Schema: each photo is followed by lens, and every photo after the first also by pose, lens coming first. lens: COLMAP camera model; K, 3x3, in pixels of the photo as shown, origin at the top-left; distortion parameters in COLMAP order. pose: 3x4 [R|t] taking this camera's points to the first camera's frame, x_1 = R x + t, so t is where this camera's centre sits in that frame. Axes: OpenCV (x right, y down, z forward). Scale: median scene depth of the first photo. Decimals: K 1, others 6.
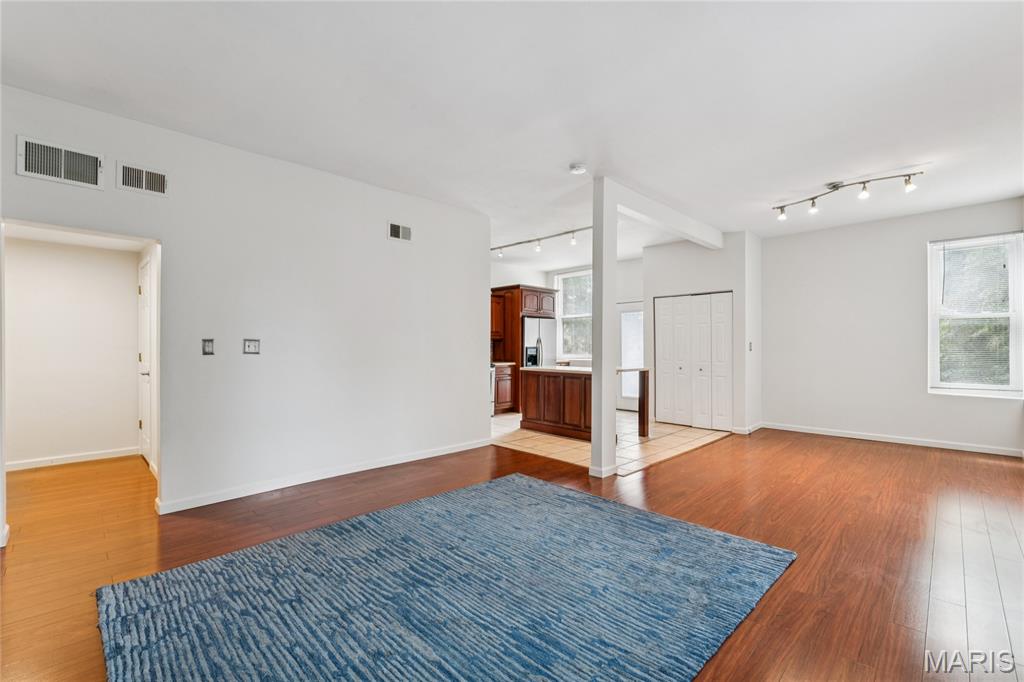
lens RADIAL K [[444.0, 0, 514.4], [0, 444.0, 345.3], [0, 0, 1]] dist [-0.000717, -0.000234]
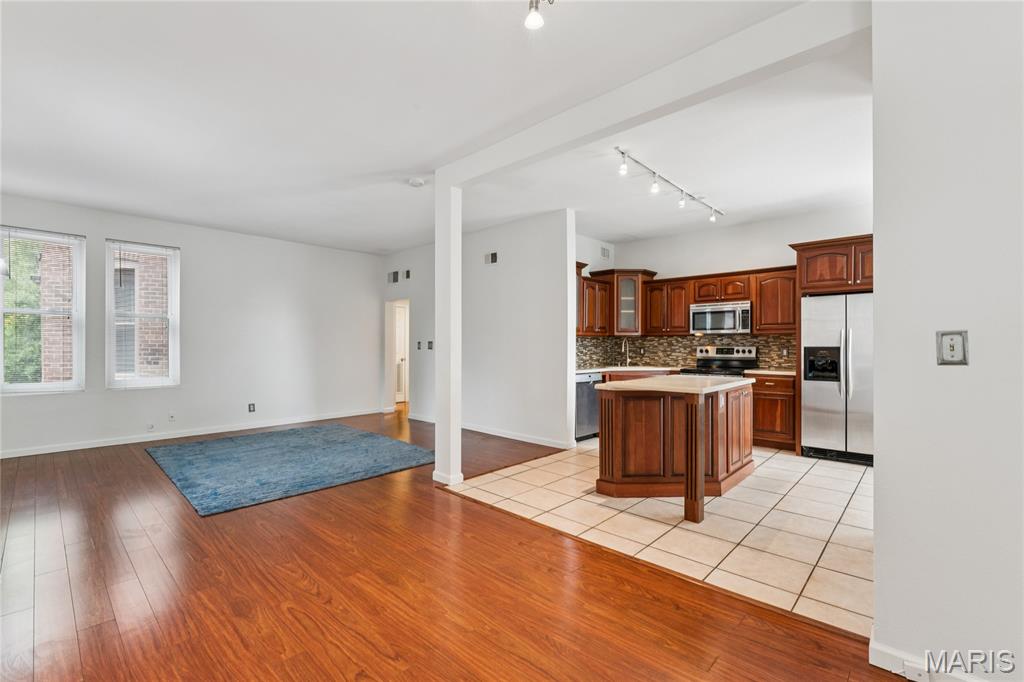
lens RADIAL K [[444.0, 0, 514.4], [0, 444.0, 345.3], [0, 0, 1]] dist [-0.000717, -0.000234]
pose [[0.031233, 0.005532, -0.999497, 1.642161], [0.003314, 0.999979, 0.005639, -0.007276], [0.999507, -0.003488, 0.031214, 1.587441]]
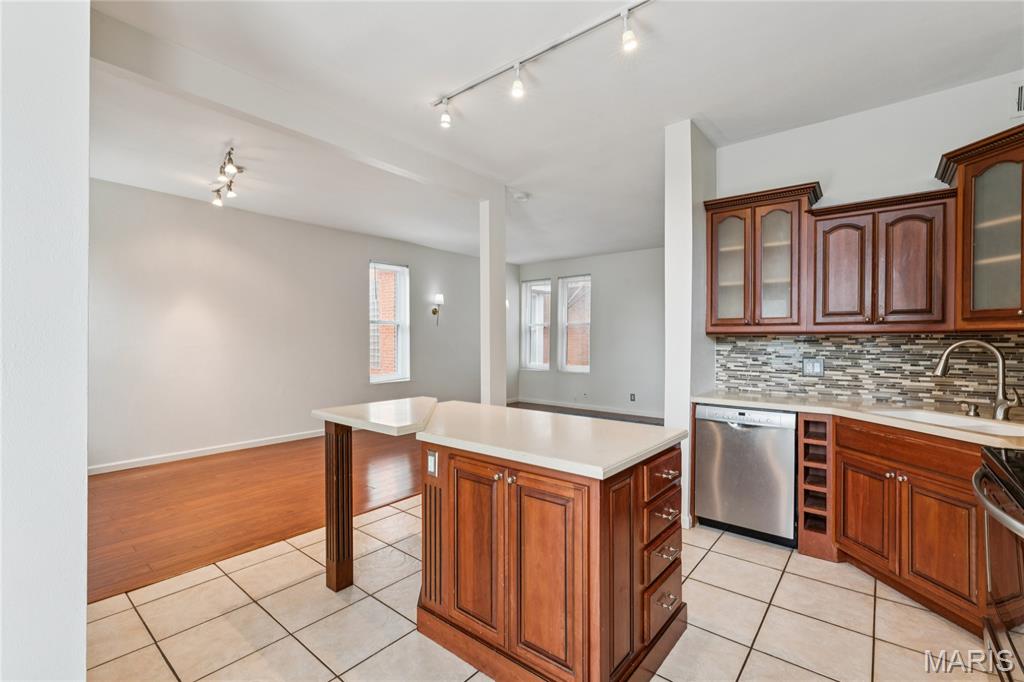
lens RADIAL K [[447.3, 0, 512.0], [0, 447.3, 341.0], [0, 0, 1]] dist [-0.000877, -0.000010]
pose [[-0.995374, 0.002621, -0.096035, 0.363737], [0.002631, 0.999997, 0.000023, -0.023999], [0.096035, -0.000230, -0.995378, 2.885011]]
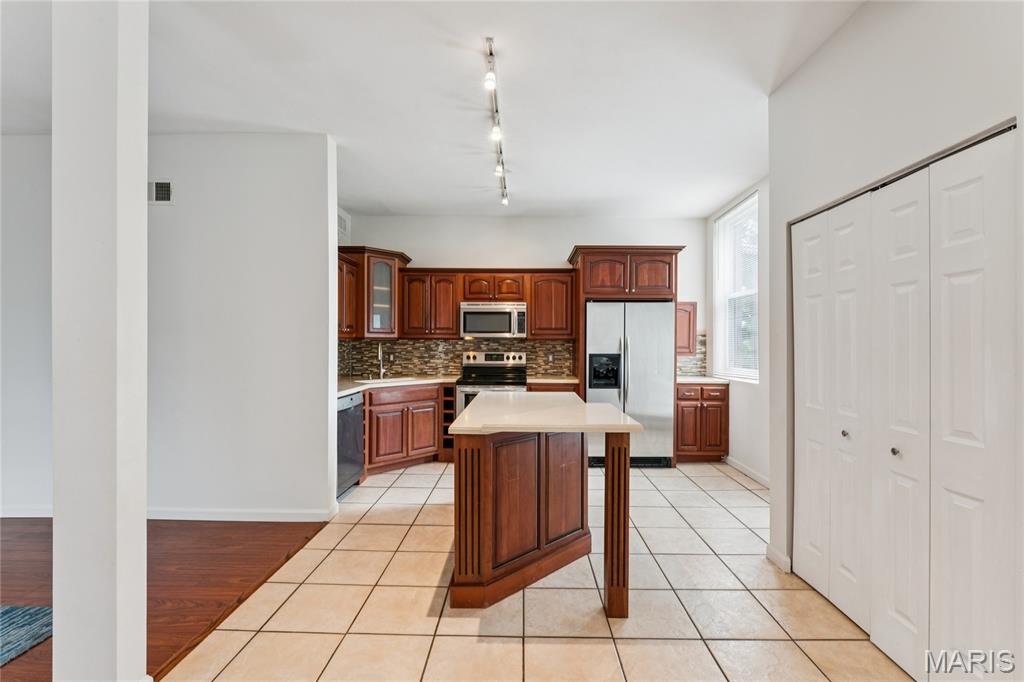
lens RADIAL K [[450.1, 0, 517.0], [0, 450.1, 347.0], [0, 0, 1]] dist [-0.001385, -0.000265]
pose [[0.696042, 0.014012, -0.717864, 1.020973], [-0.005688, 0.999886, 0.014002, -0.033520], [0.717979, -0.005663, 0.696042, 1.413124]]
